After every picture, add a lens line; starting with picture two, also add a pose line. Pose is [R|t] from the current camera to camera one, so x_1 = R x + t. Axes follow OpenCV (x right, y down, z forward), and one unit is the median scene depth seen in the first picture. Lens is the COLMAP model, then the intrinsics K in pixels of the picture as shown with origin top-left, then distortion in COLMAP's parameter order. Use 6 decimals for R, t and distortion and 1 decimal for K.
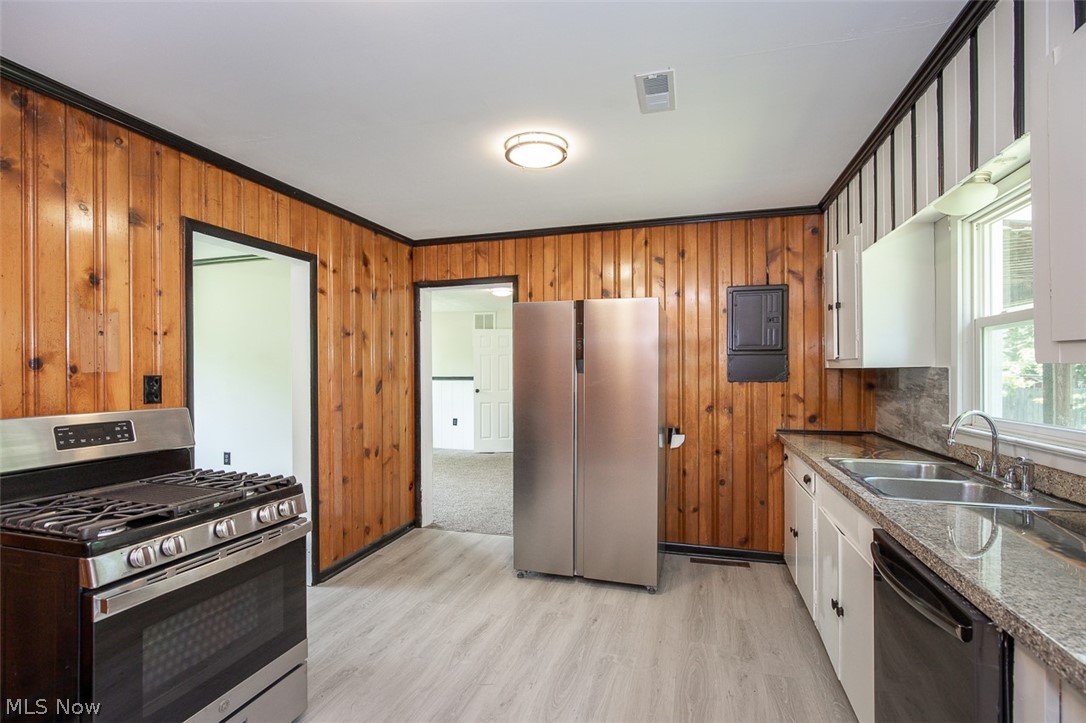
lens RADIAL K [[502.1, 0, 544.4], [0, 502.1, 367.1], [0, 0, 1]] dist [-0.011156, 0.003659]
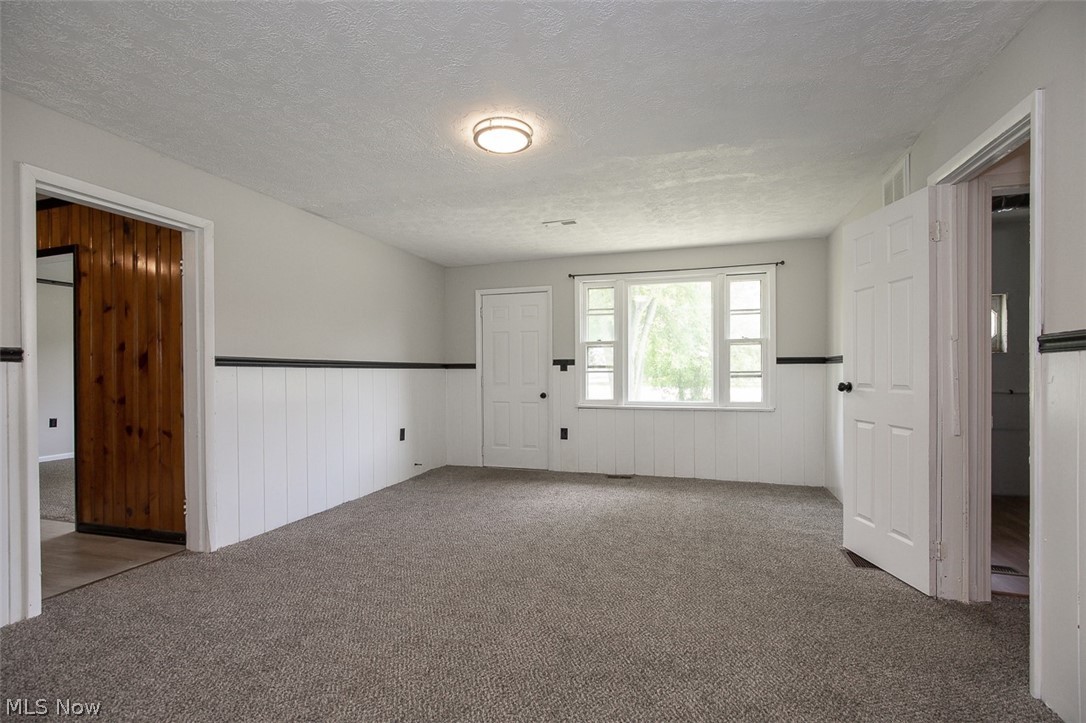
lens RADIAL K [[502.1, 0, 539.9], [0, 502.1, 370.8], [0, 0, 1]] dist [-0.011156, 0.003659]
pose [[-0.023596, 0.007283, -0.999695, 0.584452], [0.009483, 0.999930, 0.007060, 0.060239], [0.999677, -0.009314, -0.023663, 1.836292]]
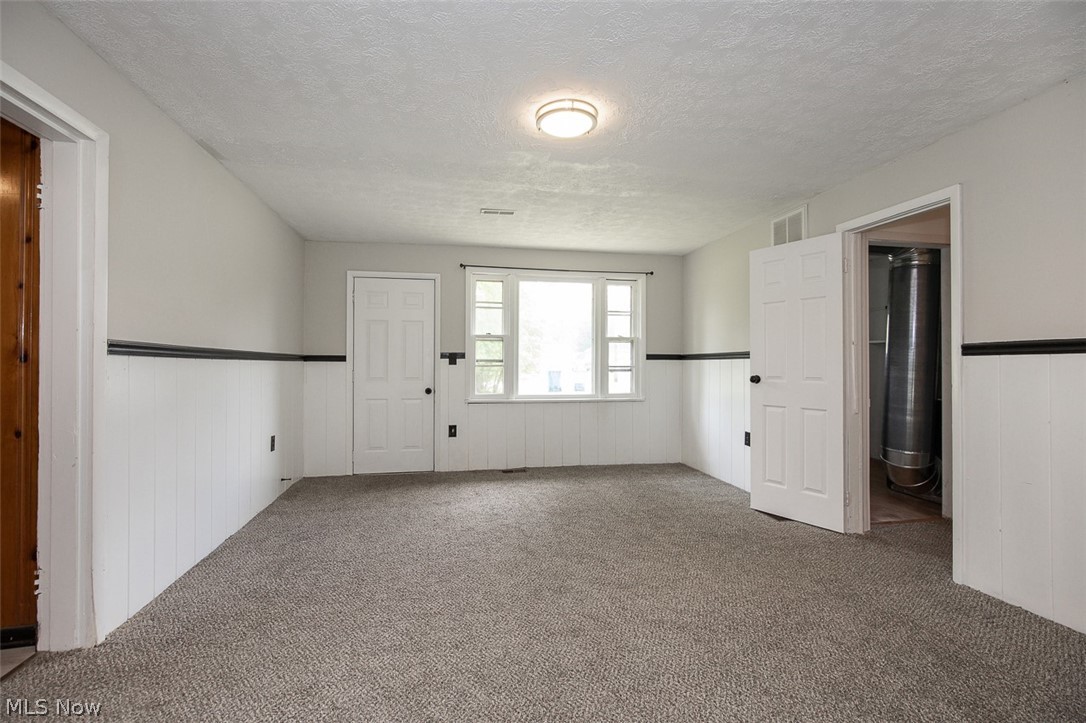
lens RADIAL K [[502.1, 0, 541.7], [0, 502.1, 356.4], [0, 0, 1]] dist [-0.011156, 0.003659]
pose [[0.461899, -0.005647, -0.886914, 0.448778], [-0.001254, 0.999975, -0.007020, 0.057915], [0.886932, 0.004355, 0.461880, 1.398284]]
